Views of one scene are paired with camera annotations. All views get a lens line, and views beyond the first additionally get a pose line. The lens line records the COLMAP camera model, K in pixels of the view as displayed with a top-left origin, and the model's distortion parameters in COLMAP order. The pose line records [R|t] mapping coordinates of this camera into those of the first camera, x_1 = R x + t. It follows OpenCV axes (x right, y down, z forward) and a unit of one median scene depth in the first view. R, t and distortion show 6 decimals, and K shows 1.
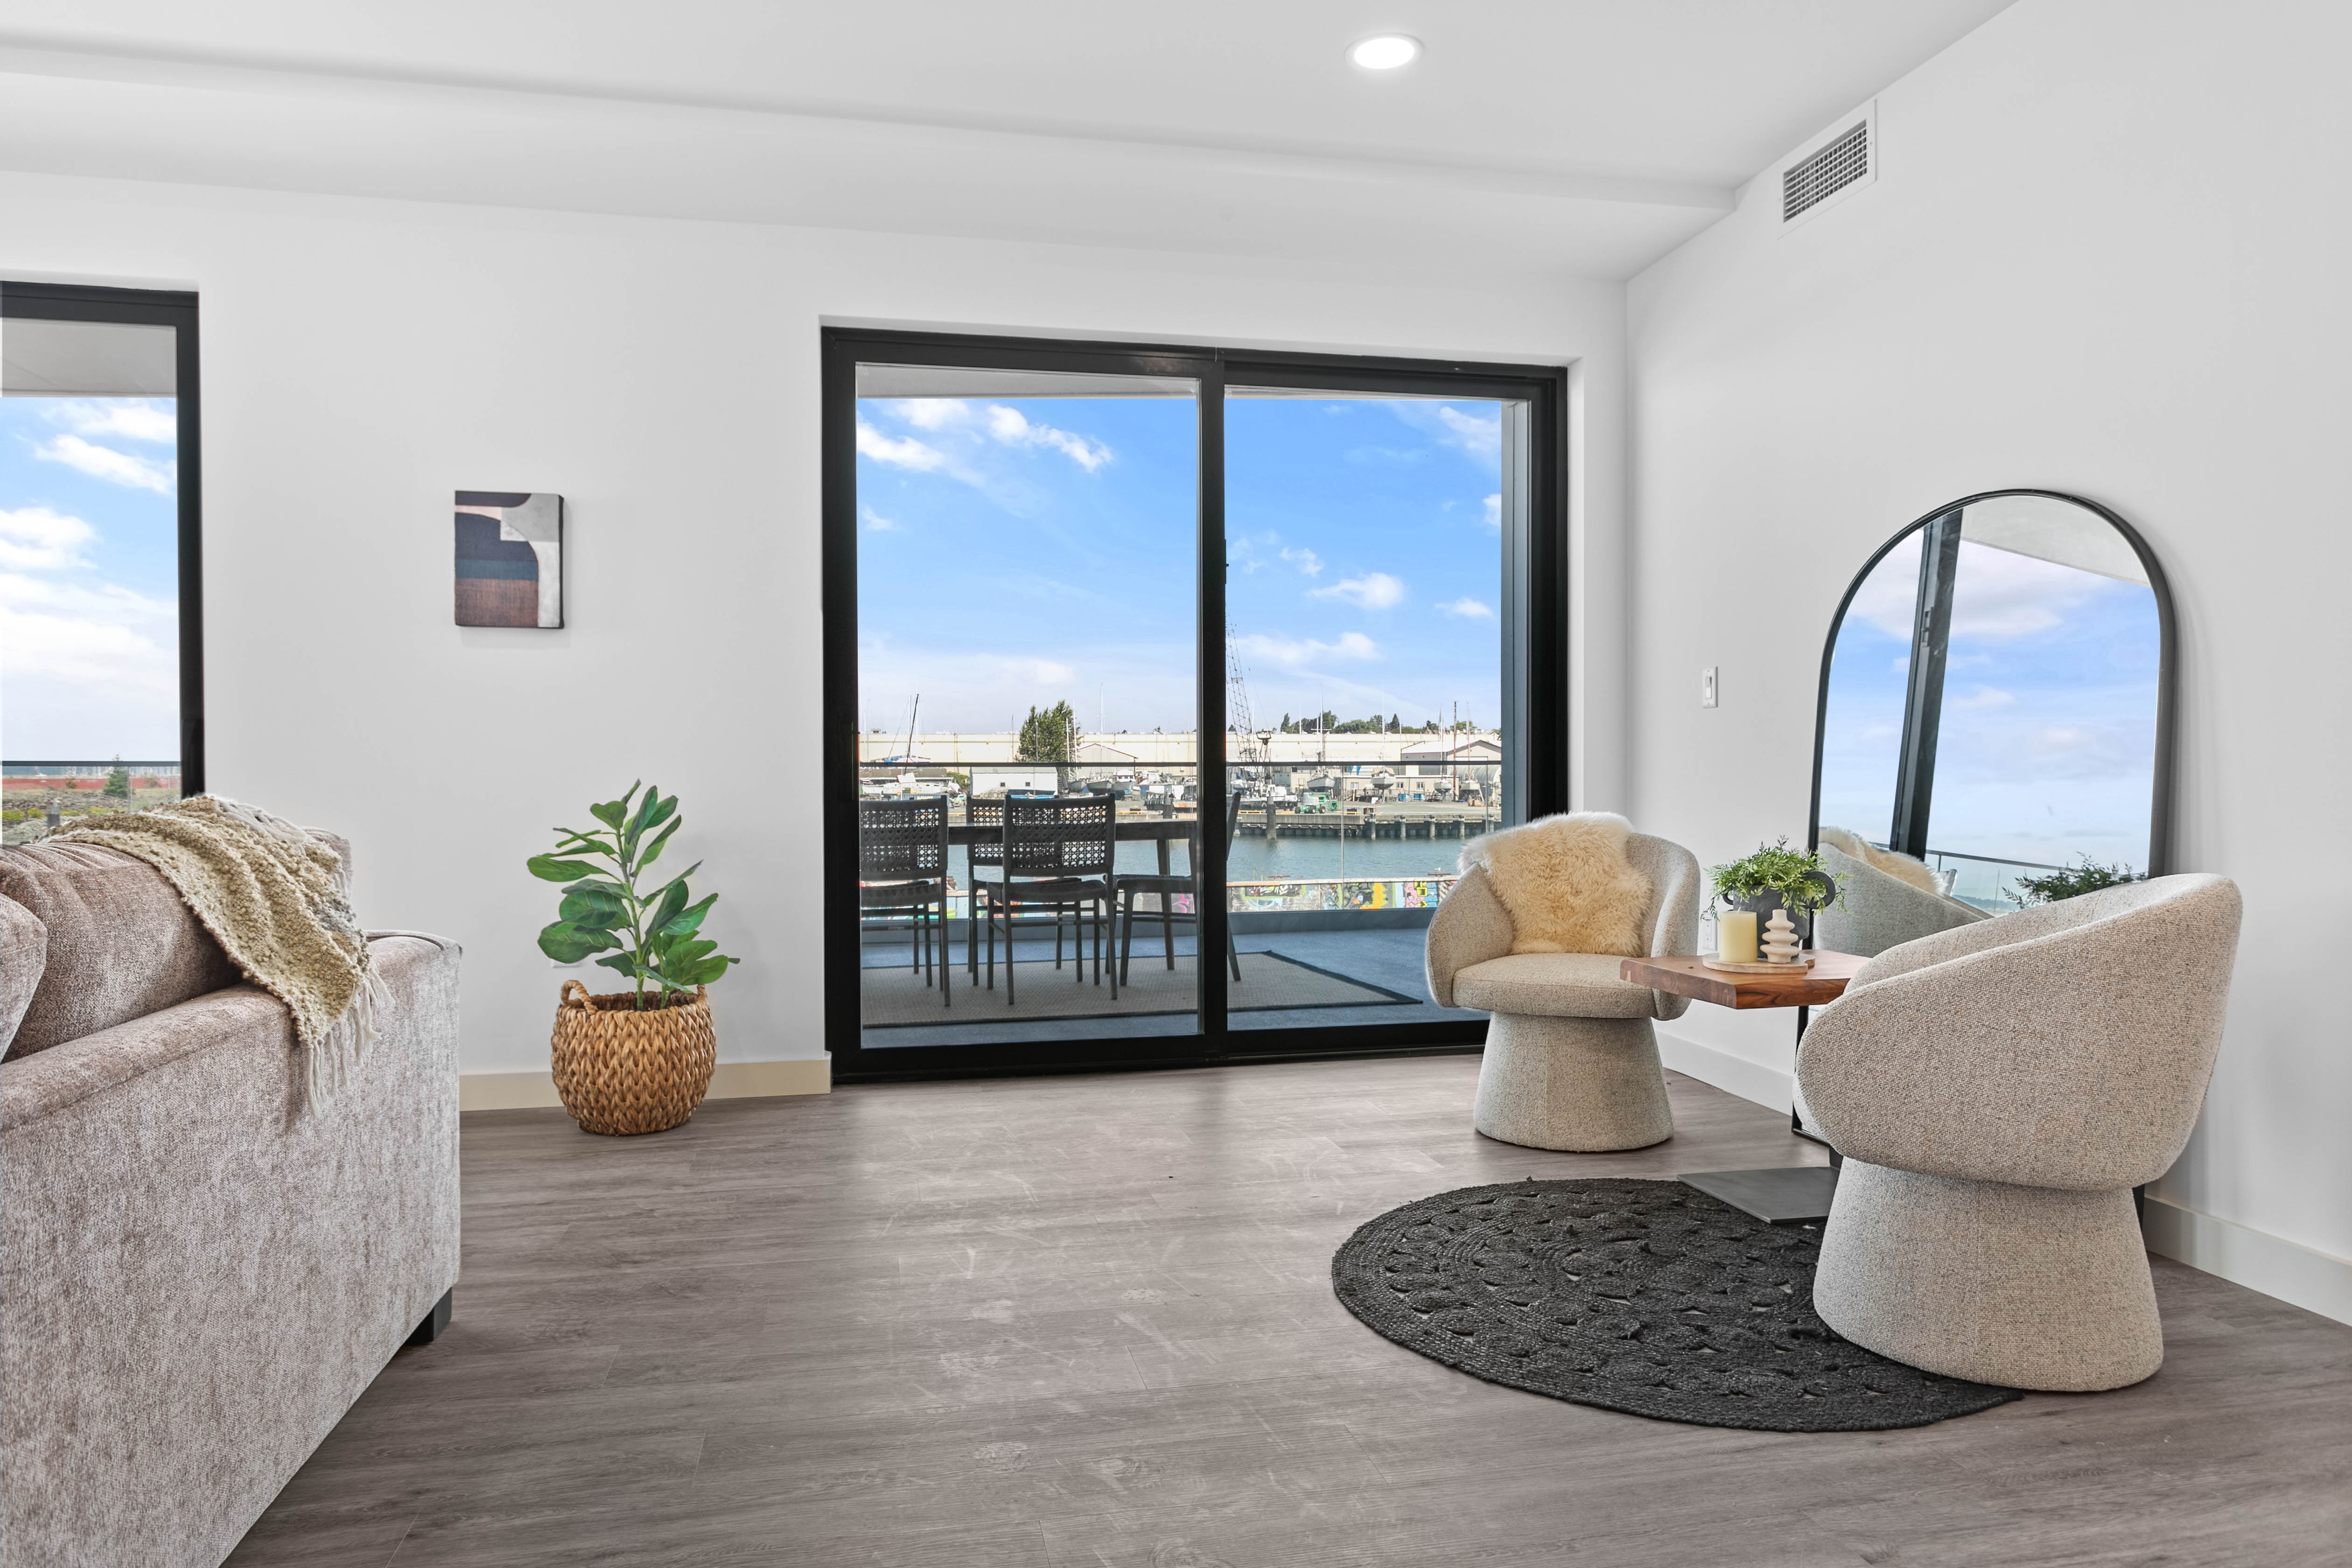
lens RADIAL K [[1485.5, 0, 1172.5], [0, 1485.5, 786.2], [0, 0, 1]] dist [-0.002979, 0.000314]
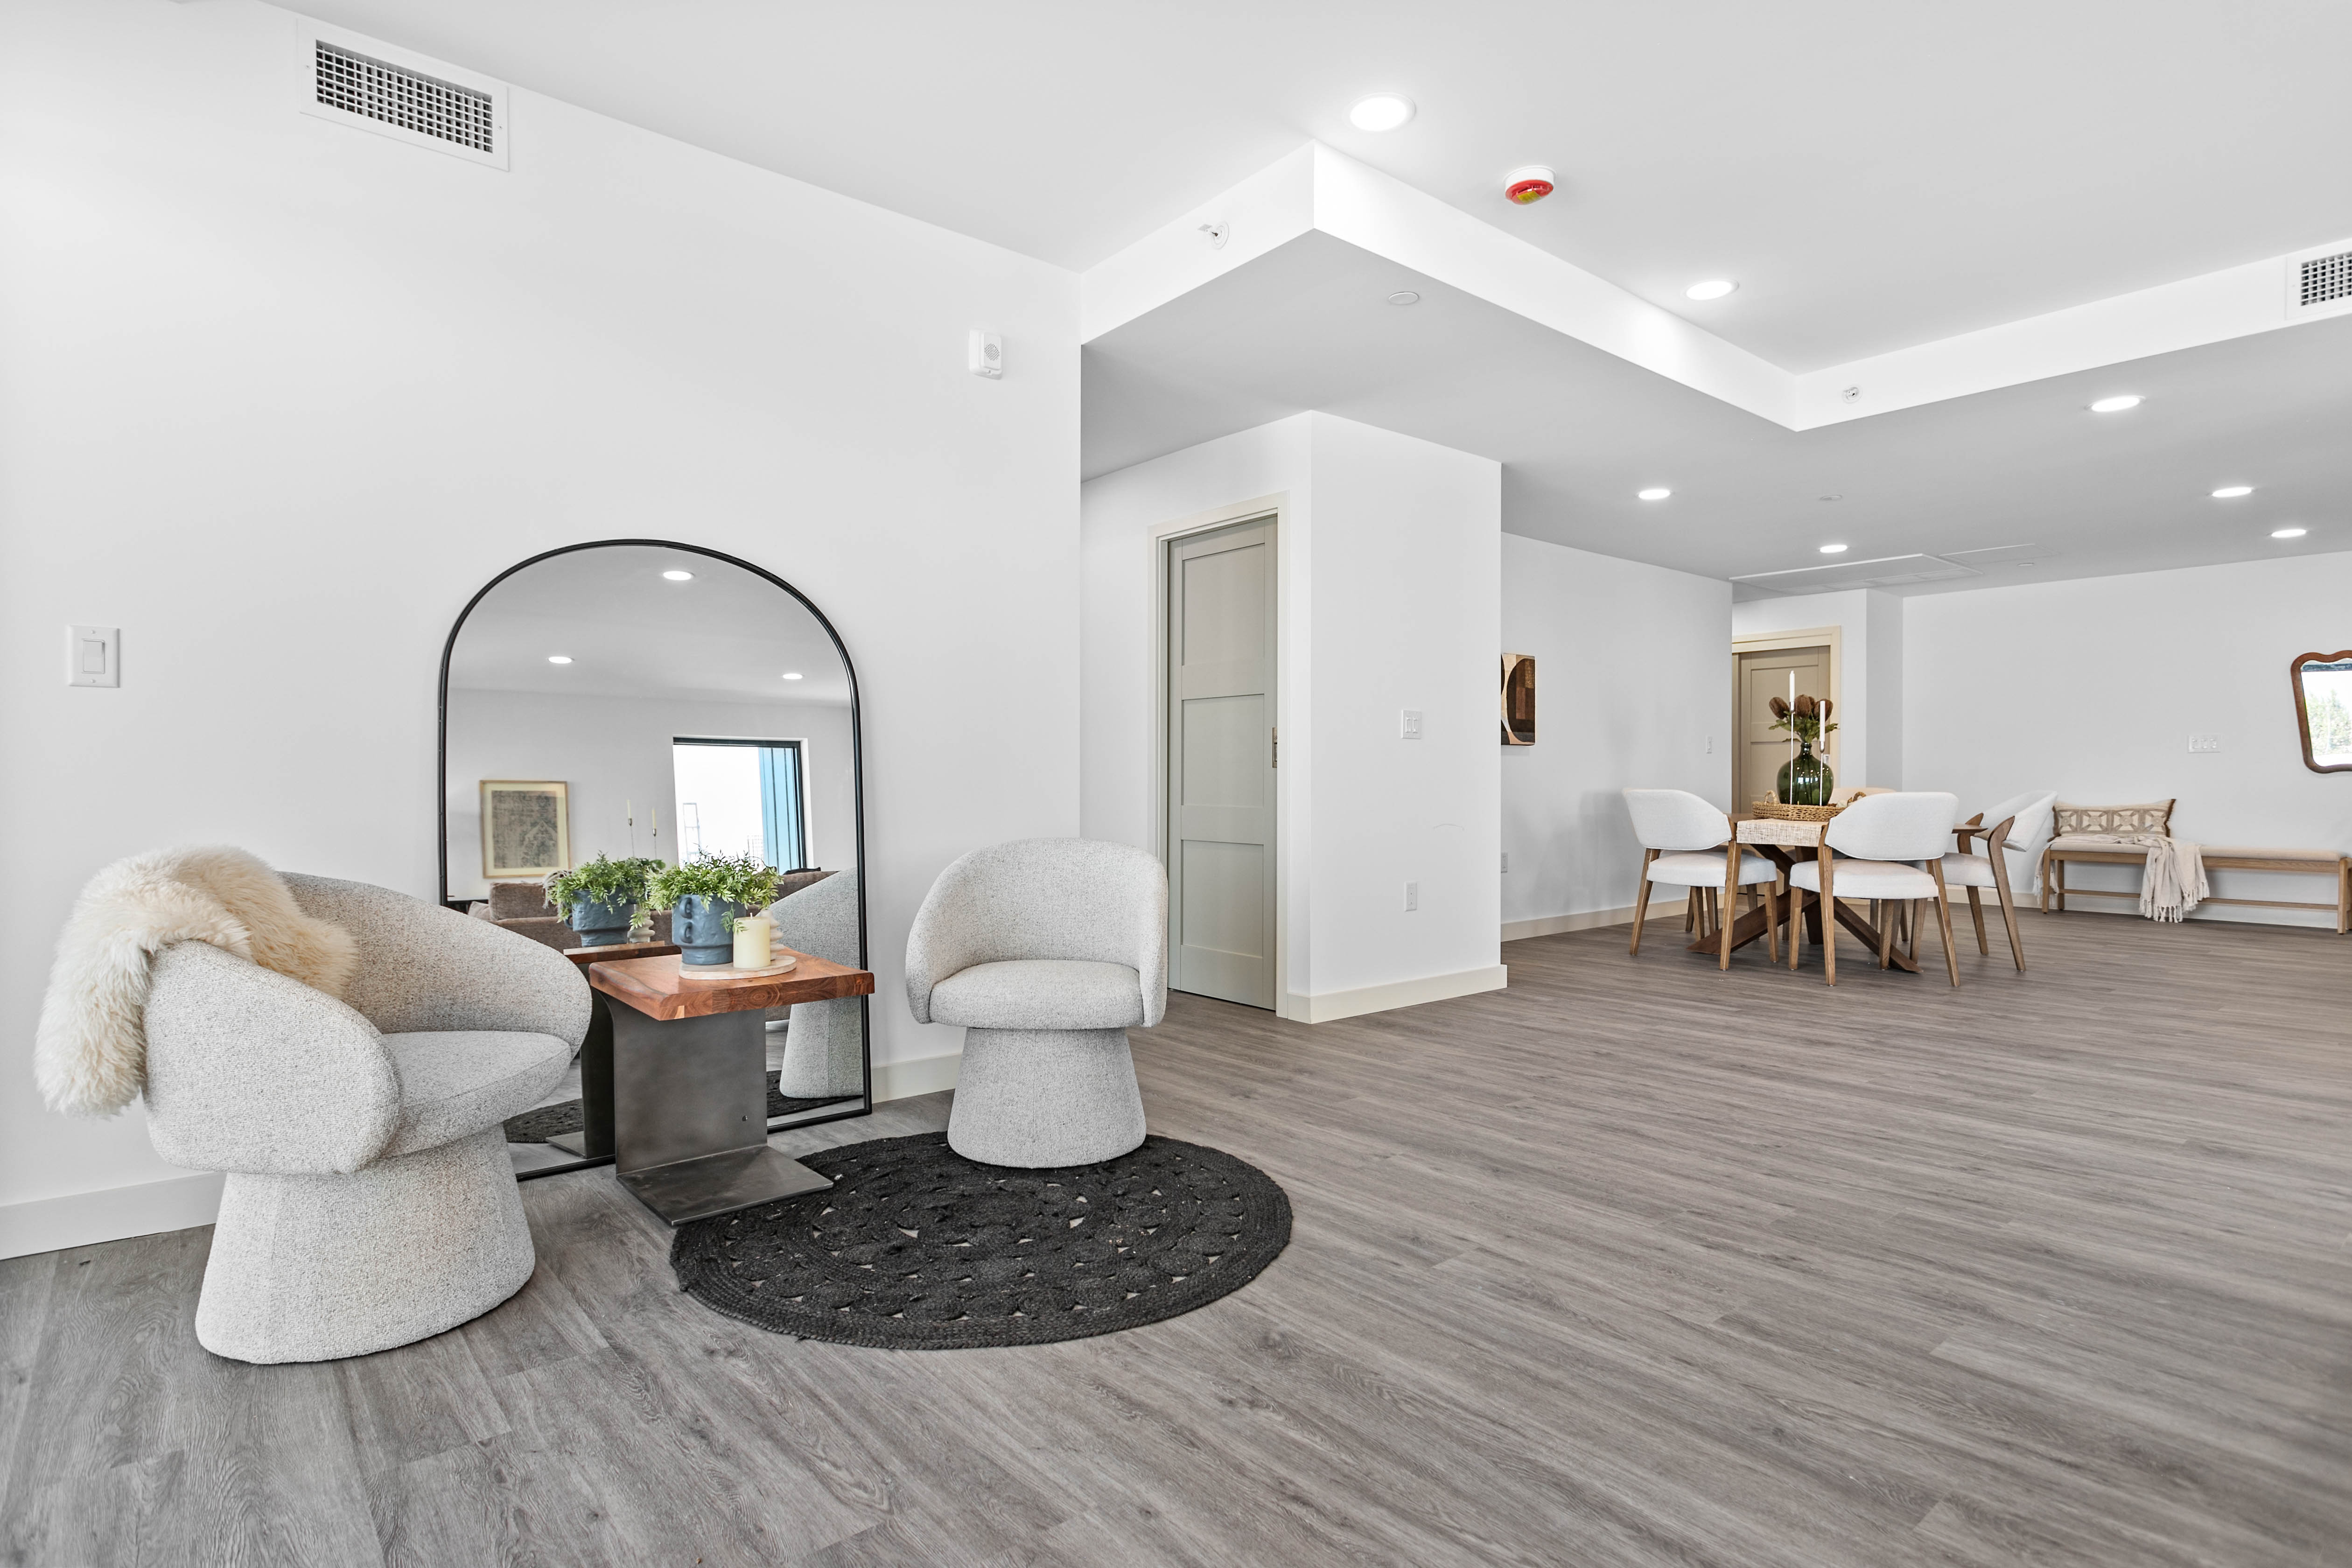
lens RADIAL K [[1209.4, 0, 1176.0], [0, 1209.4, 784.0], [0, 0, 1]] dist [0.001331, 0.001199]
pose [[-0.475141, 0.001666, 0.879908, -0.378827], [0.011731, 0.999921, 0.004441, -0.005660], [-0.879832, 0.012433, -0.475123, 0.881946]]
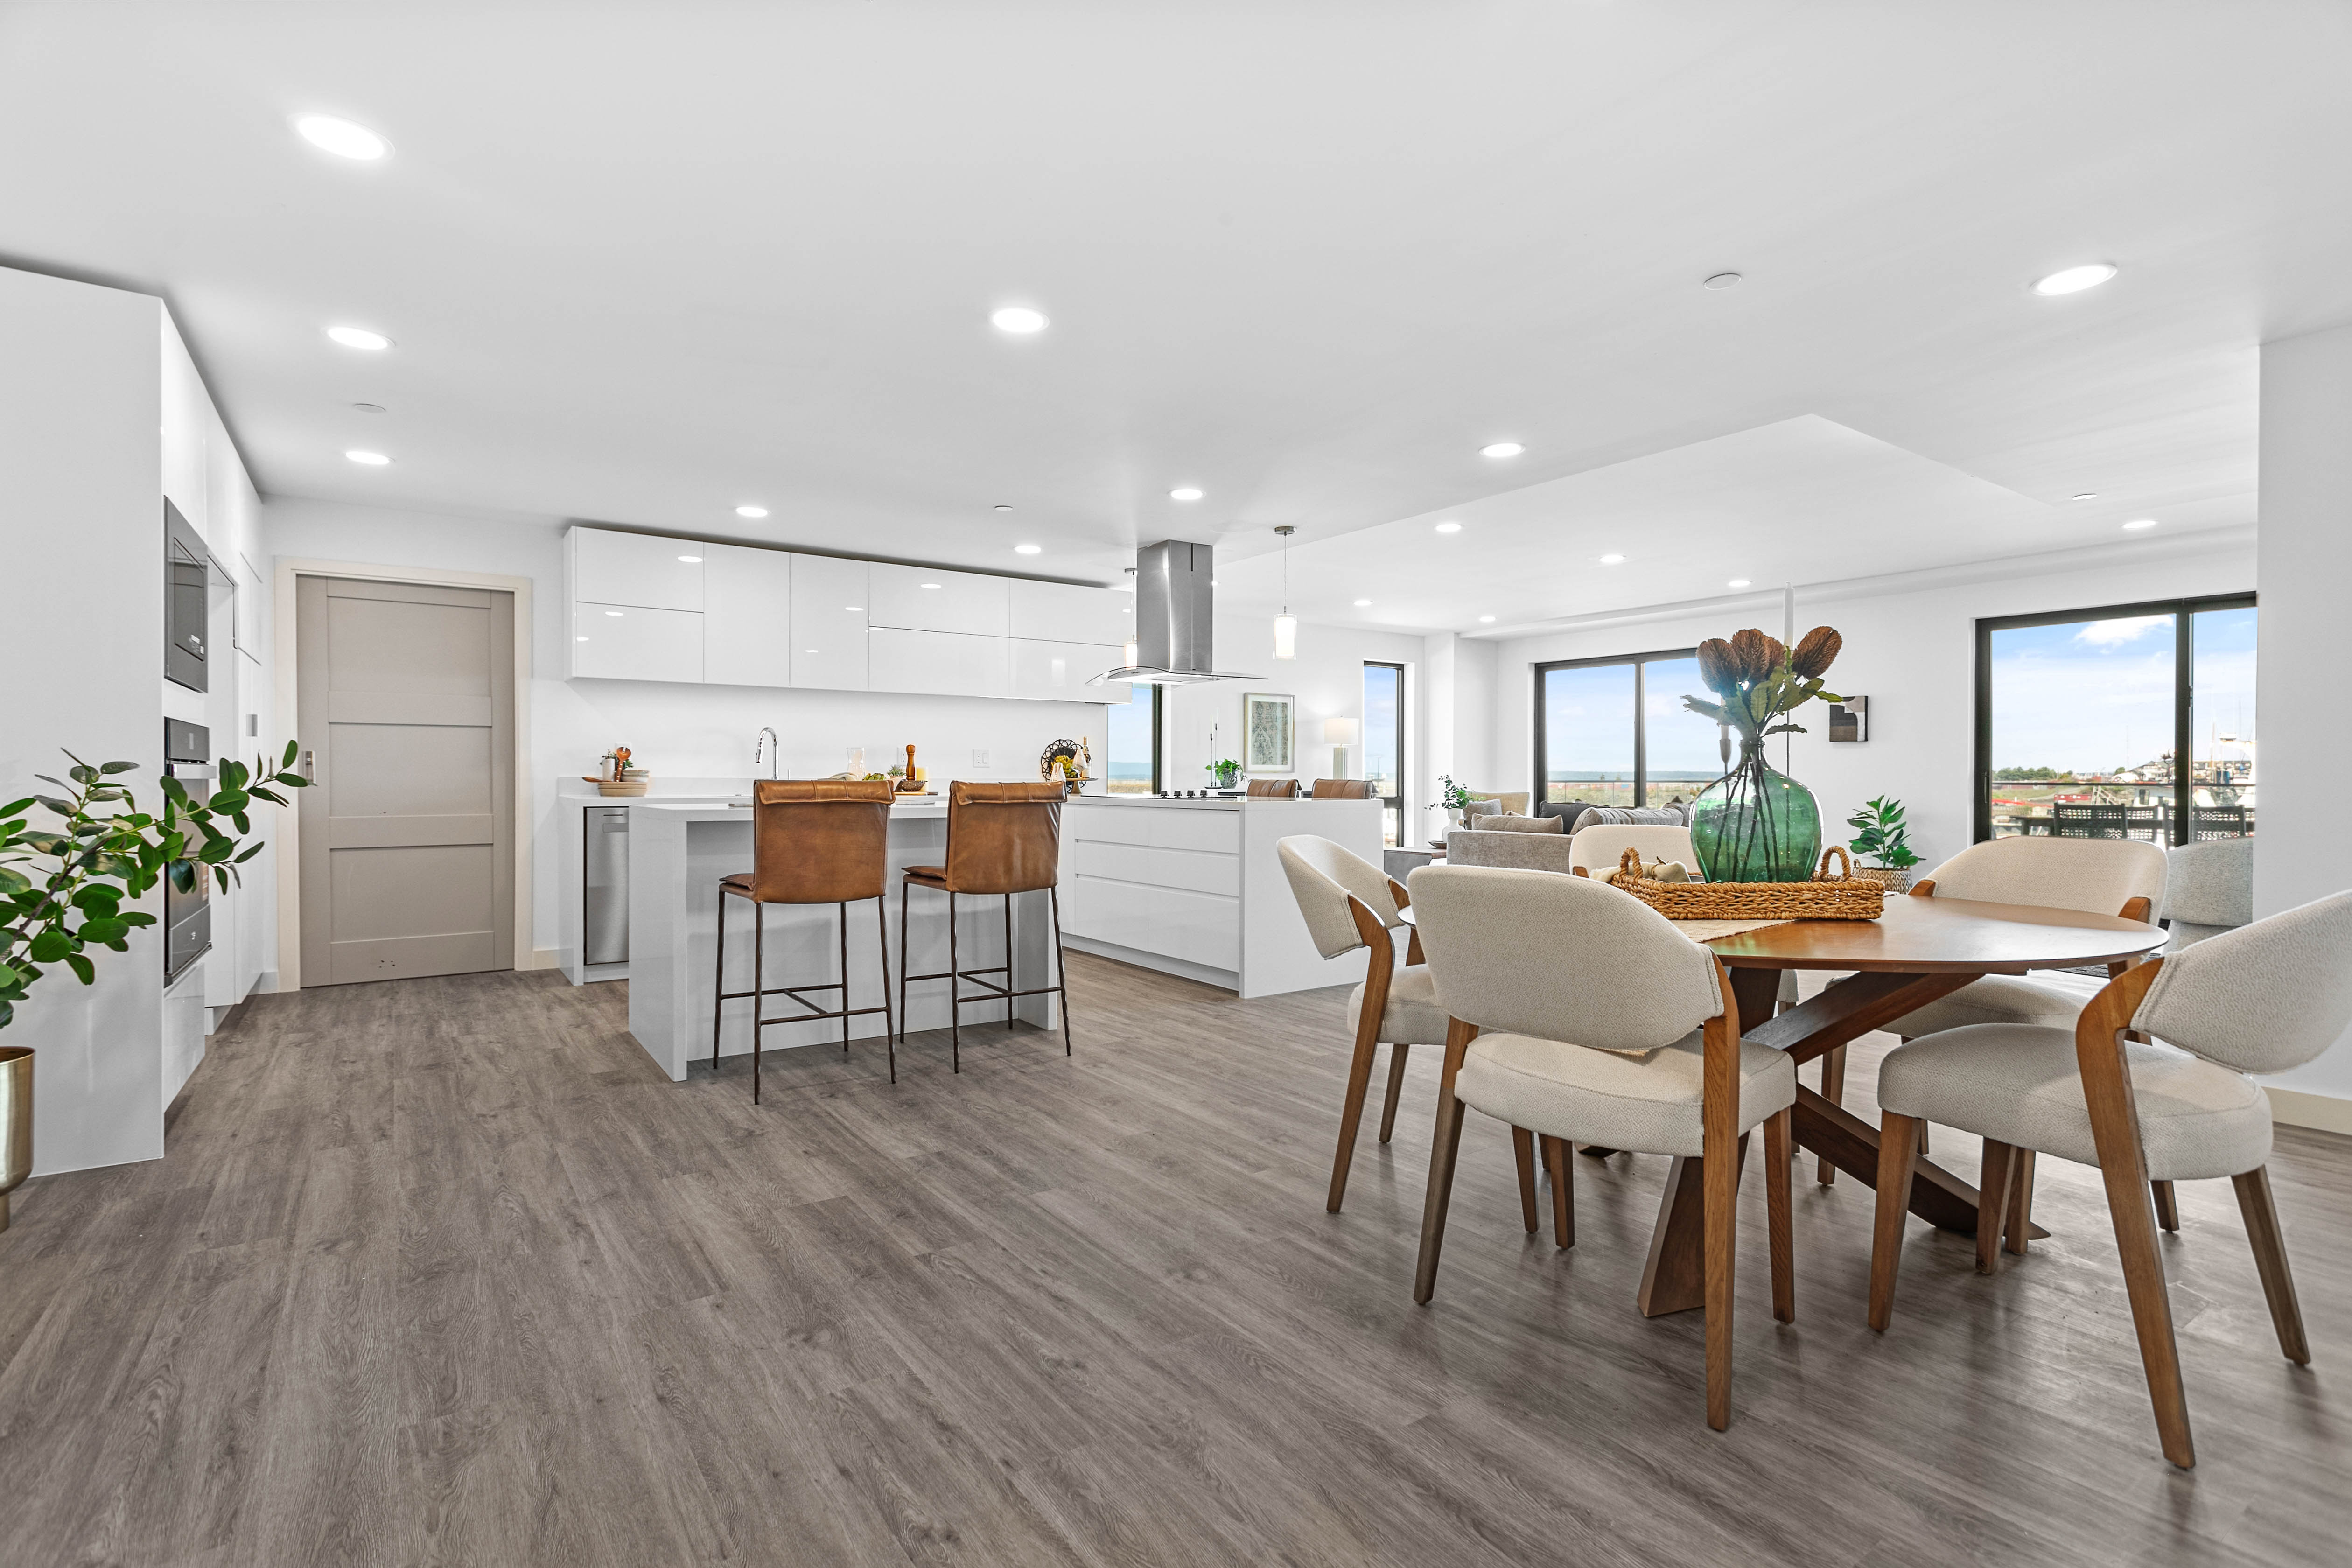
lens RADIAL K [[1107.5, 0, 1176.0], [0, 1107.5, 784.0], [0, 0, 1]] dist [0.003165, -0.000024]
pose [[0.400364, 0.009523, -0.916307, 1.054479], [-0.013085, 0.999903, 0.004674, -0.014723], [0.916263, 0.010118, 0.400450, -1.126665]]
